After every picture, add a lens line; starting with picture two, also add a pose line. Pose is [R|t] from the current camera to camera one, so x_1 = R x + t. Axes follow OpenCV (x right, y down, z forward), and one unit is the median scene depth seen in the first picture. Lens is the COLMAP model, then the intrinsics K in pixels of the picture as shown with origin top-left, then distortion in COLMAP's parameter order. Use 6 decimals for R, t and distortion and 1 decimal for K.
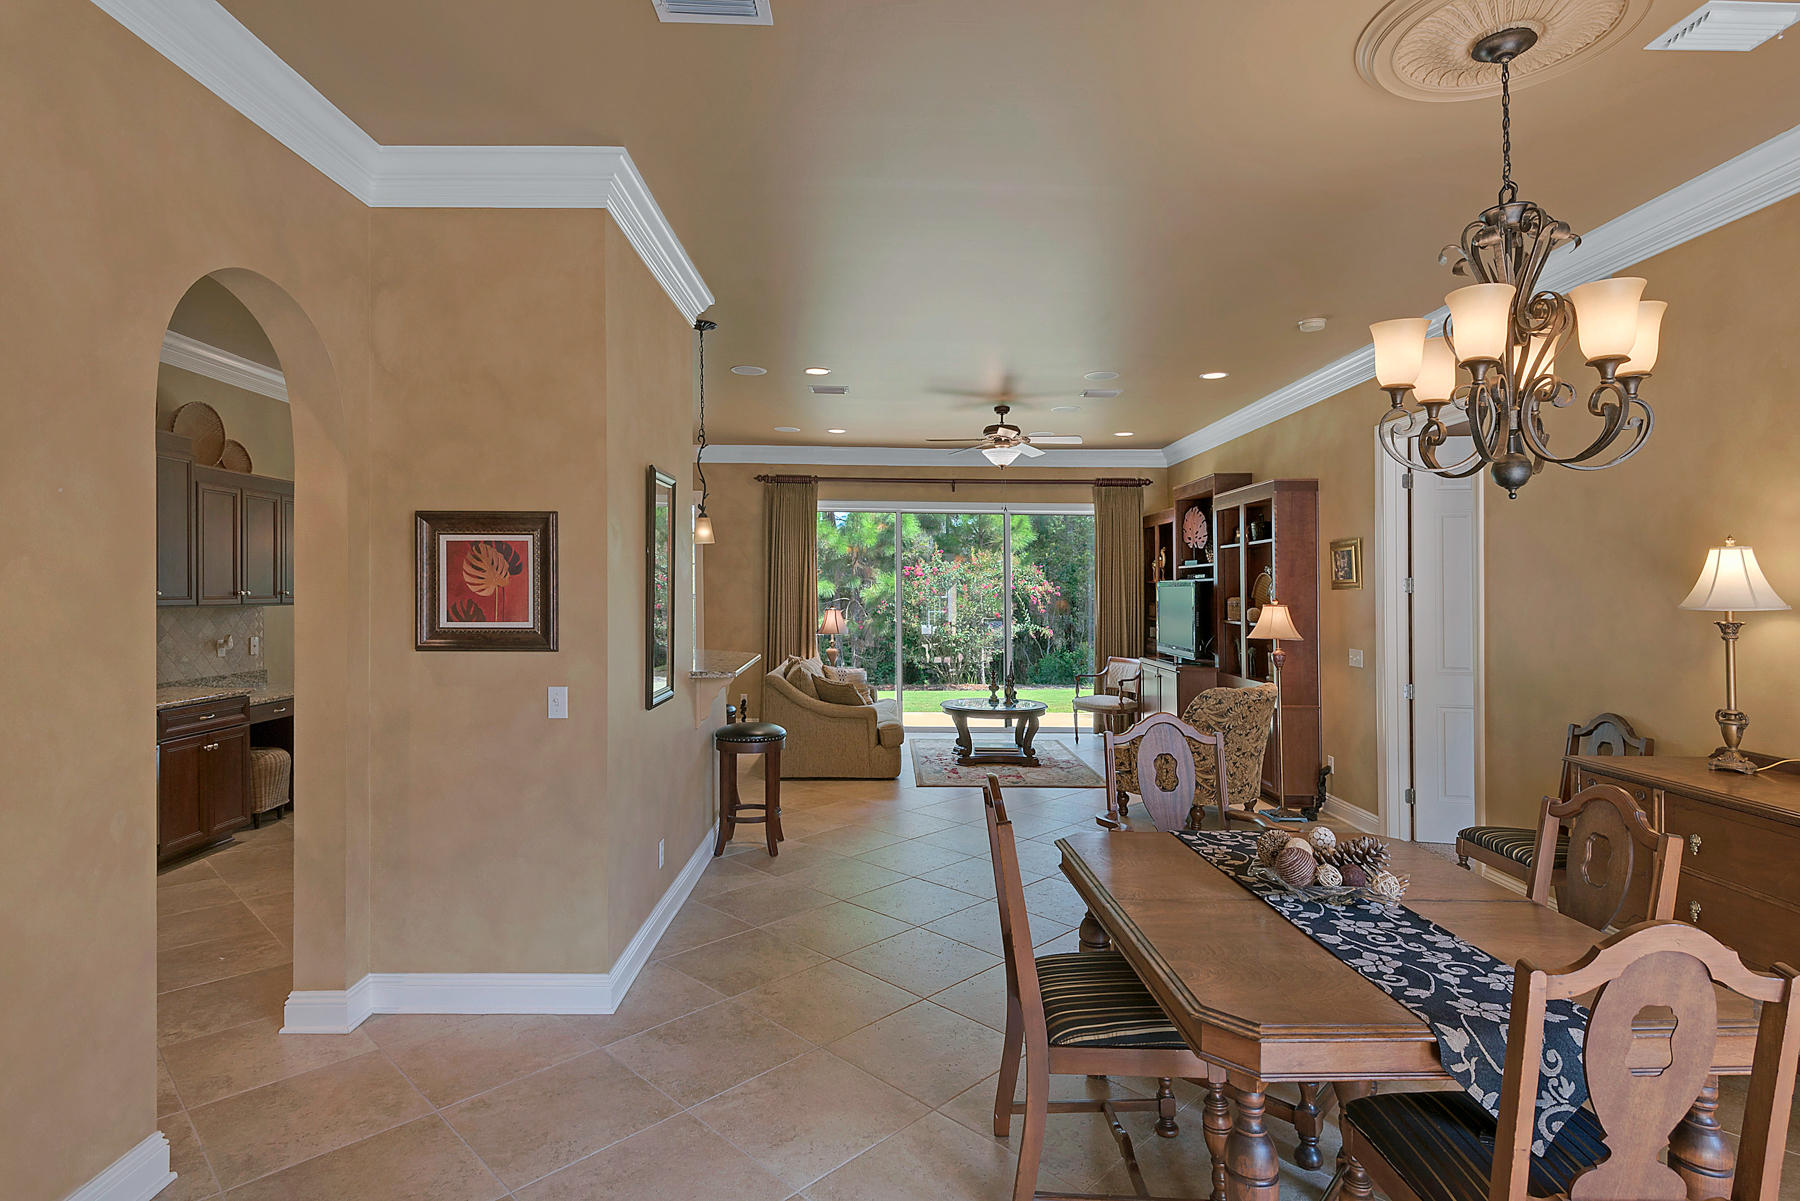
lens RADIAL K [[894.1, 0, 916.2], [0, 894.1, 597.2], [0, 0, 1]] dist [0.011734, -0.006561]
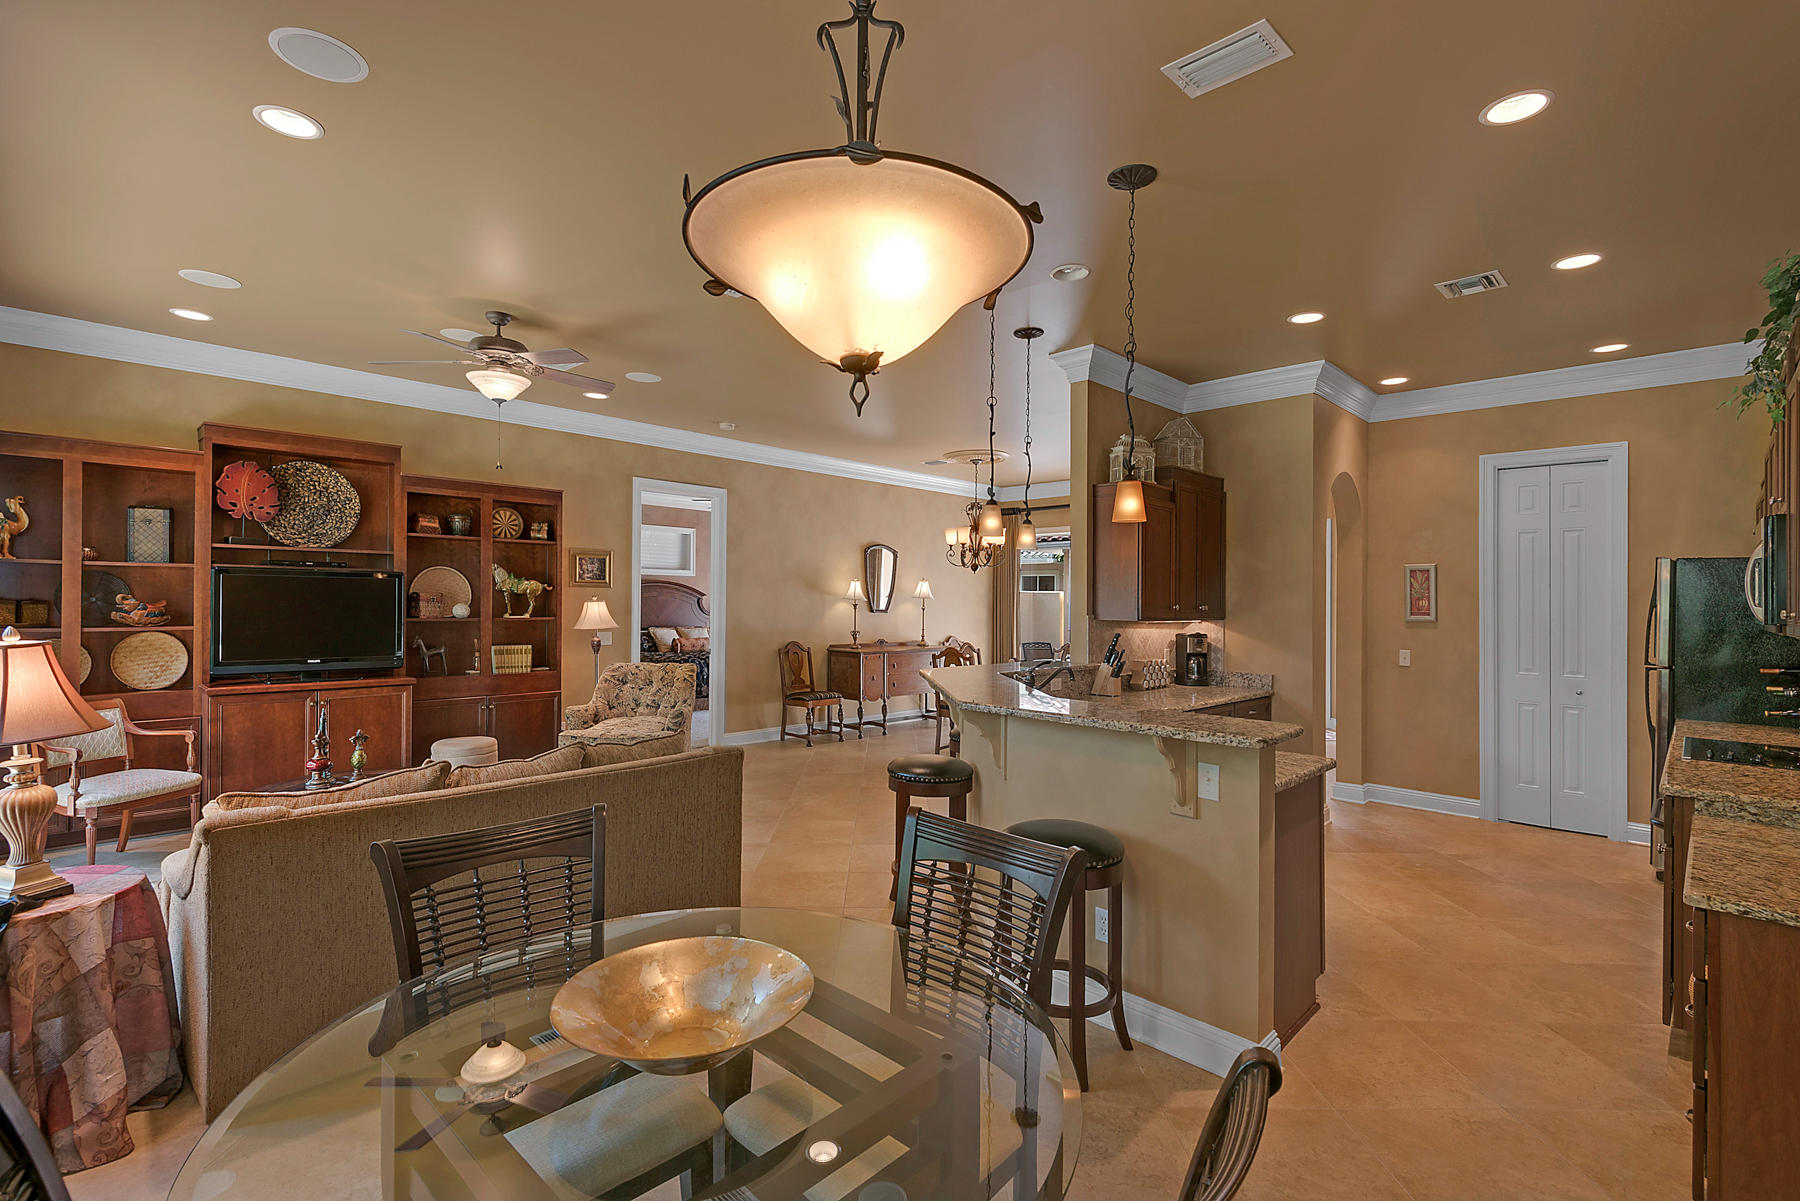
lens RADIAL K [[823.0, 0, 900.7], [0, 823.0, 597.2], [0, 0, 1]] dist [0.012244, -0.005392]
pose [[-0.699645, -0.016855, 0.714291, -0.684641], [-0.015733, 0.999843, 0.008183, -0.011670], [-0.714317, -0.005512, -0.699801, 1.480734]]
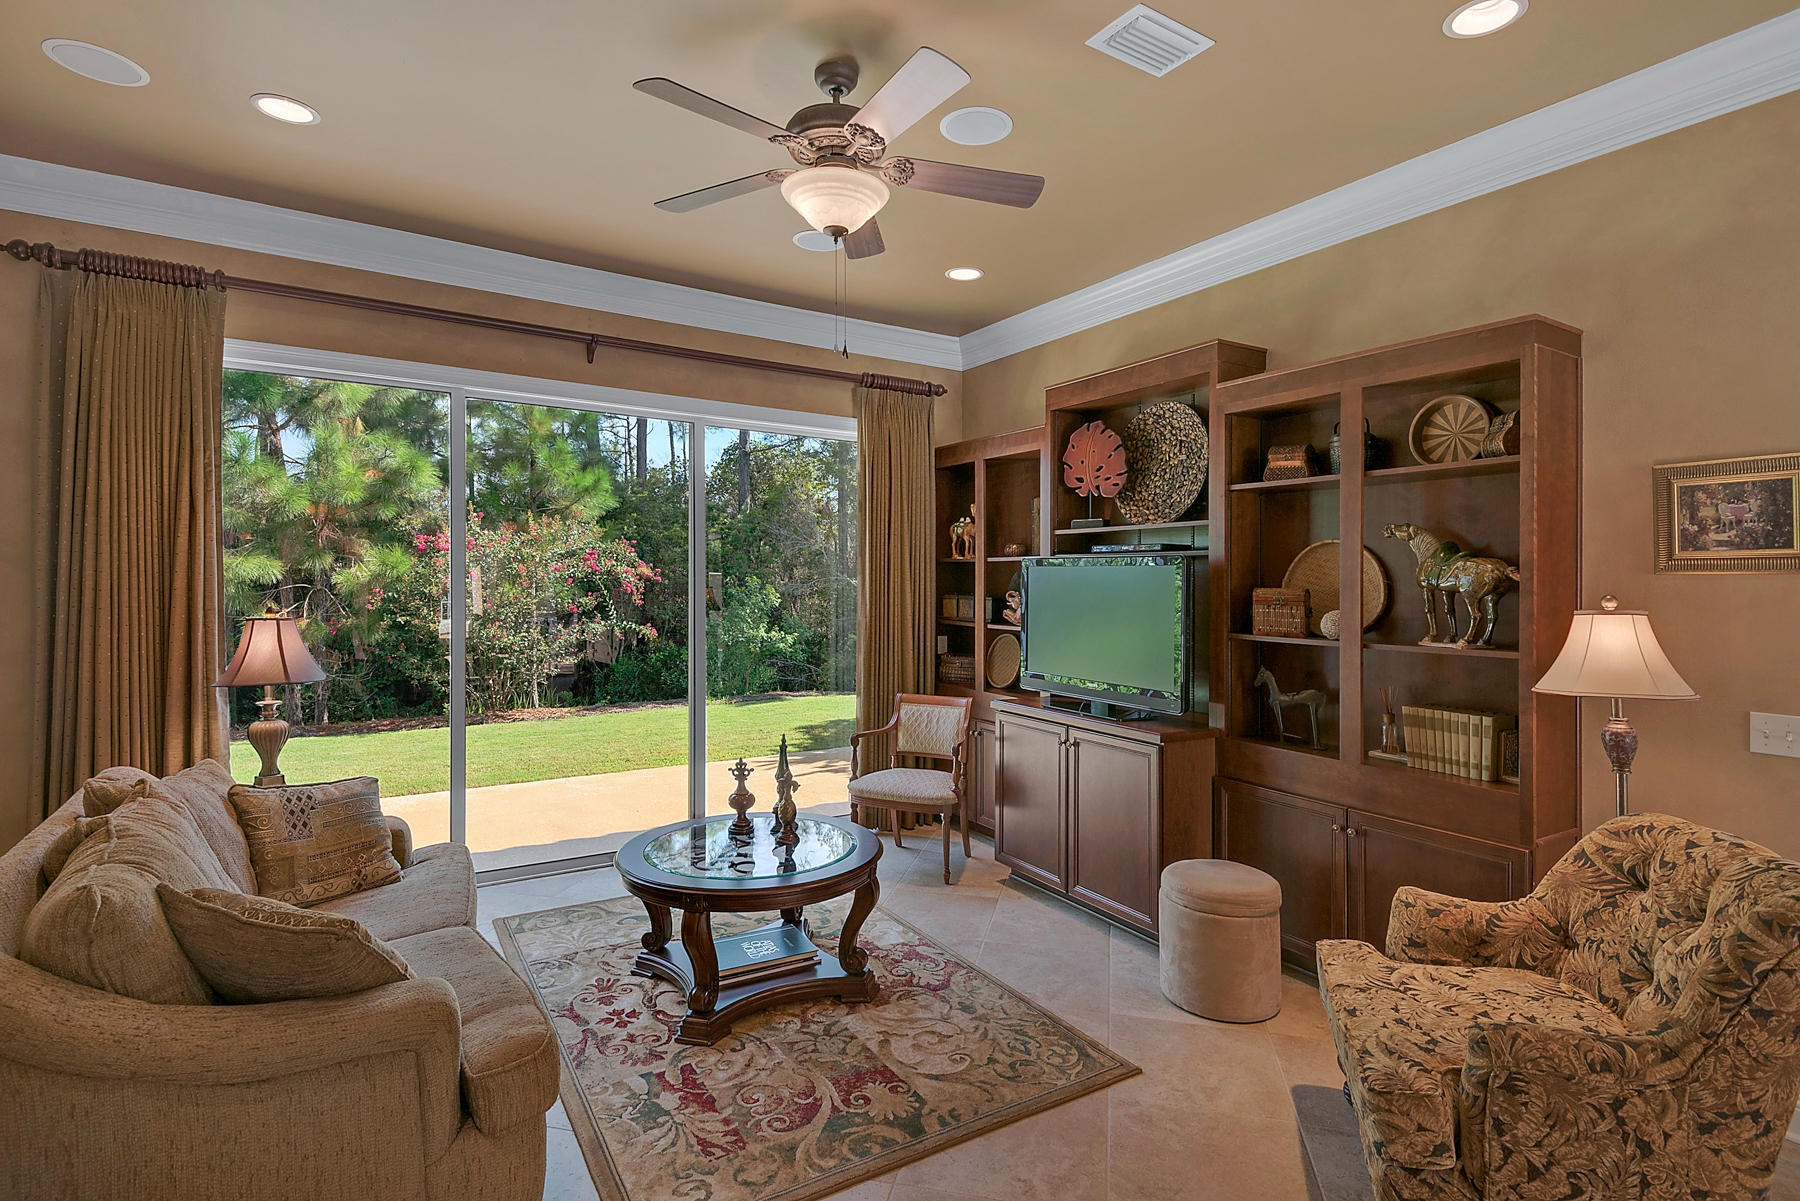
lens RADIAL K [[865.0, 0, 915.2], [0, 865.0, 595.8], [0, 0, 1]] dist [0.013212, -0.007860]
pose [[0.859244, -0.004514, 0.511546, -0.071948], [-0.002758, 0.999906, 0.013455, -0.002721], [-0.511559, -0.012971, 0.859150, 0.823811]]
